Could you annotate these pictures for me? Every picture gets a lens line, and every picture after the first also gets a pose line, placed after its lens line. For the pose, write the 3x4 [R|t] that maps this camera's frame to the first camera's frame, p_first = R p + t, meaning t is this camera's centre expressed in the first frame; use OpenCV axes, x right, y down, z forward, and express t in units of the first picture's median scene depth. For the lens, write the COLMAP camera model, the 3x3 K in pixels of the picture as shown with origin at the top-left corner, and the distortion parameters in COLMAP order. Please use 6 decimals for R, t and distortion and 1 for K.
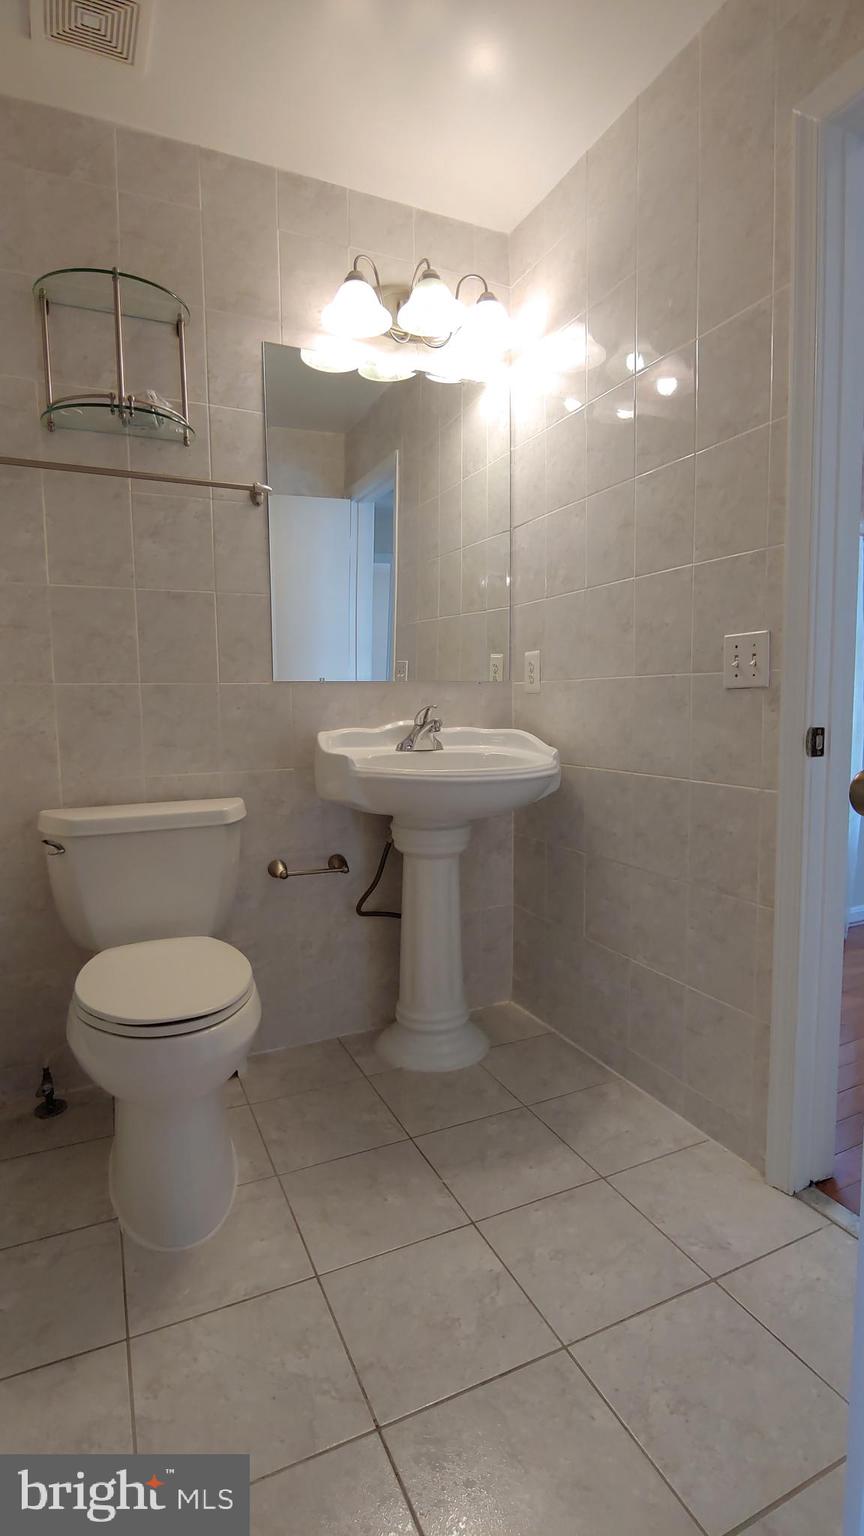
lens RADIAL K [[735.0, 0, 436.5], [0, 735.0, 769.4], [0, 0, 1]] dist [-0.015514, -0.001590]
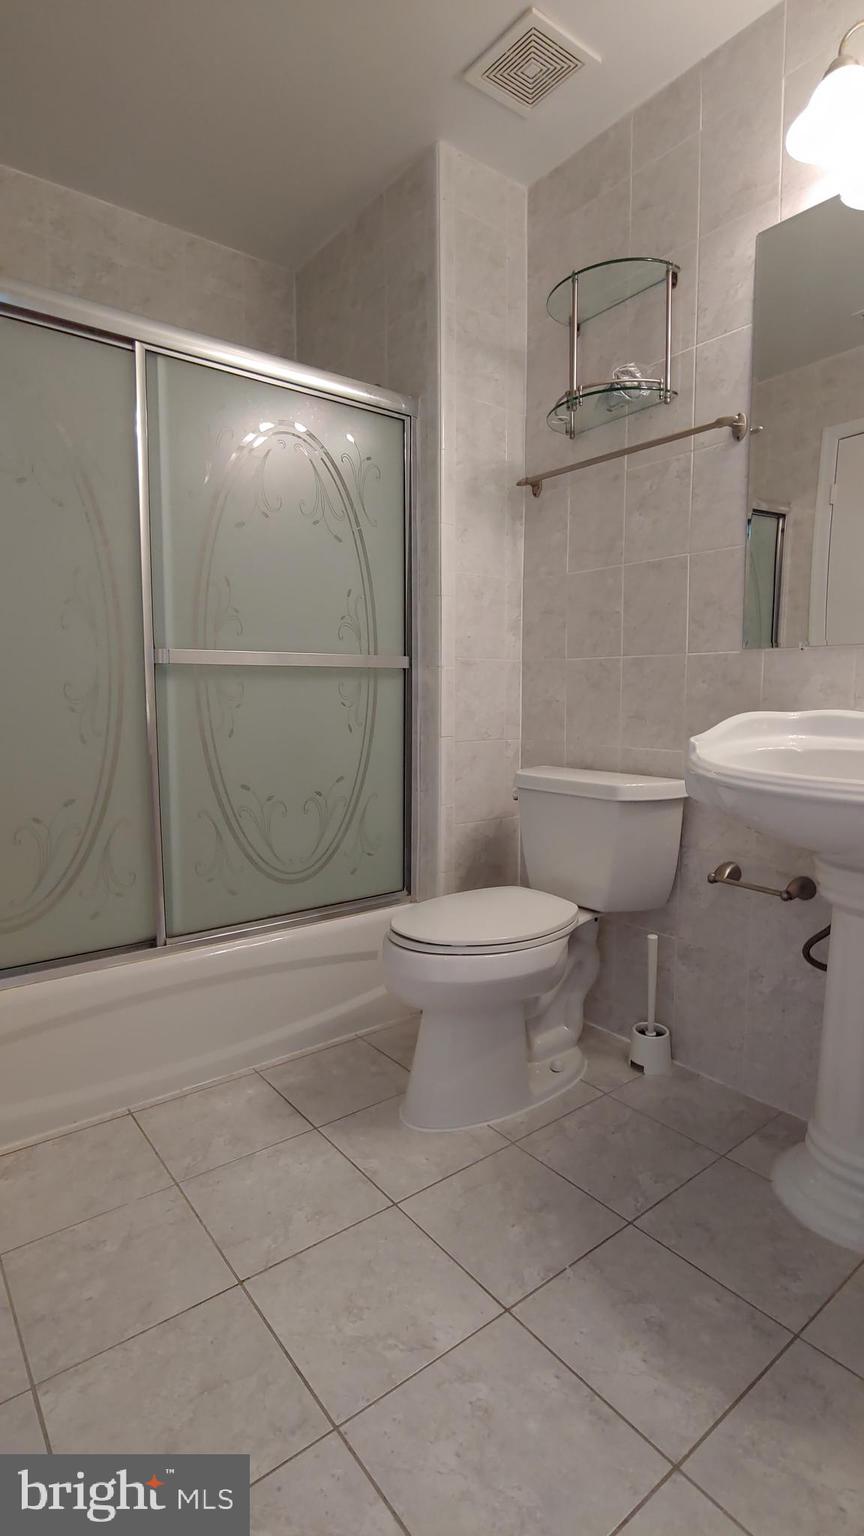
lens RADIAL K [[735.0, 0, 437.3], [0, 735.0, 767.8], [0, 0, 1]] dist [-0.015514, -0.001590]
pose [[0.234732, 0.115131, -0.965218, 0.574740], [-0.091757, 0.991152, 0.095910, -0.038837], [0.967720, 0.066053, 0.243219, 0.527905]]
